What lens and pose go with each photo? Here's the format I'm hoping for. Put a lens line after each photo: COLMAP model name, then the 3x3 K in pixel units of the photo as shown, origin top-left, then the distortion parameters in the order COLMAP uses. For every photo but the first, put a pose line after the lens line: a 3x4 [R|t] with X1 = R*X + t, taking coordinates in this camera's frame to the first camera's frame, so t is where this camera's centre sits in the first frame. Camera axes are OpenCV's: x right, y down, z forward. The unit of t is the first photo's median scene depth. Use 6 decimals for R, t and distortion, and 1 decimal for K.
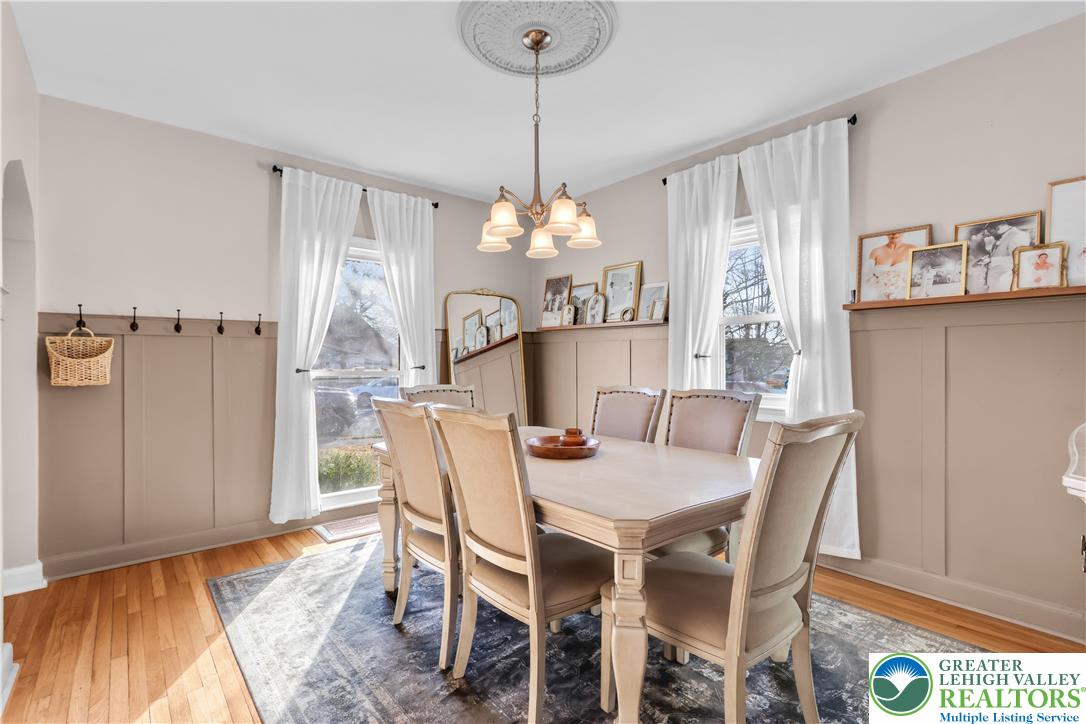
lens RADIAL K [[504.2, 0, 538.2], [0, 504.2, 363.5], [0, 0, 1]] dist [0.000914, 0.000177]
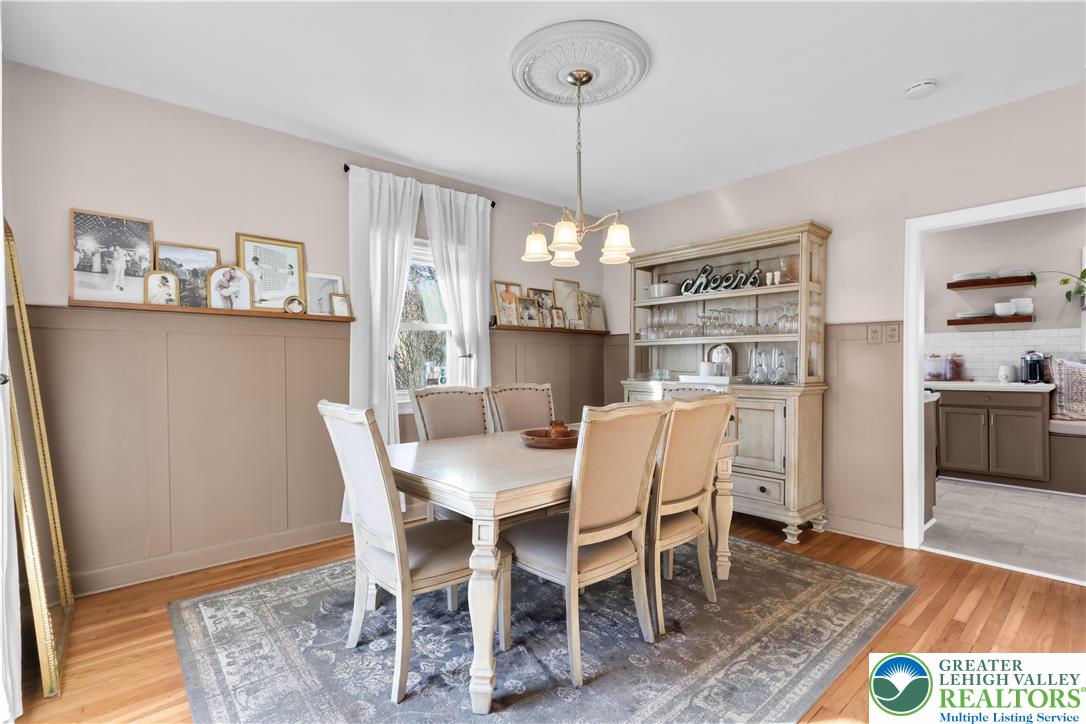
lens RADIAL K [[504.2, 0, 538.2], [0, 504.2, 363.5], [0, 0, 1]] dist [0.000914, 0.000177]
pose [[-0.016109, -0.000634, 0.999870, -0.867596], [0.010581, 0.999944, 0.000805, -0.000440], [-0.999814, 0.010593, -0.016101, 0.856873]]
